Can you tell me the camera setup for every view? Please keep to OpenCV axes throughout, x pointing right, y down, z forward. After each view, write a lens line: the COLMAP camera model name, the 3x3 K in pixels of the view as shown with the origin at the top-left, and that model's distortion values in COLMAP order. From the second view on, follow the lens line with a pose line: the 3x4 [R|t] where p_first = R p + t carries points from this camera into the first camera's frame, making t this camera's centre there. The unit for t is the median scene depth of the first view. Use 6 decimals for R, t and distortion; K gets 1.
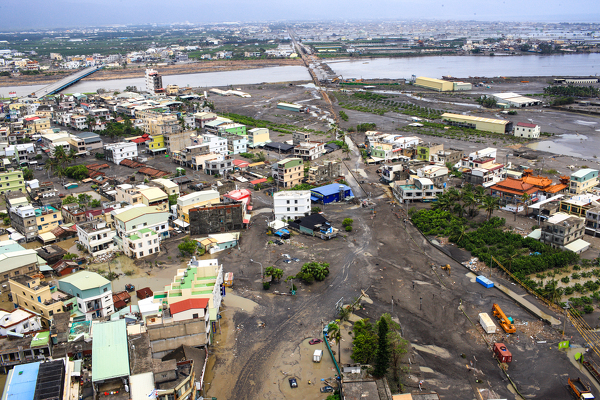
lens RADIAL K [[593.7, 0, 300.0], [0, 593.7, 200.0], [0, 0, 1]] dist [-0.108762, 0.148903]
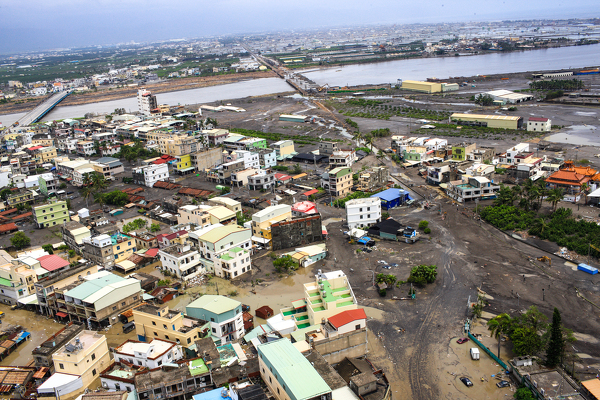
lens RADIAL K [[593.7, 0, 300.0], [0, 593.7, 200.0], [0, 0, 1]] dist [-0.108762, 0.148903]
pose [[0.993614, -0.079117, 0.080445, -0.154571], [0.080543, 0.996644, -0.014627, -0.005290], [-0.079017, 0.021013, 0.996652, 0.002043]]
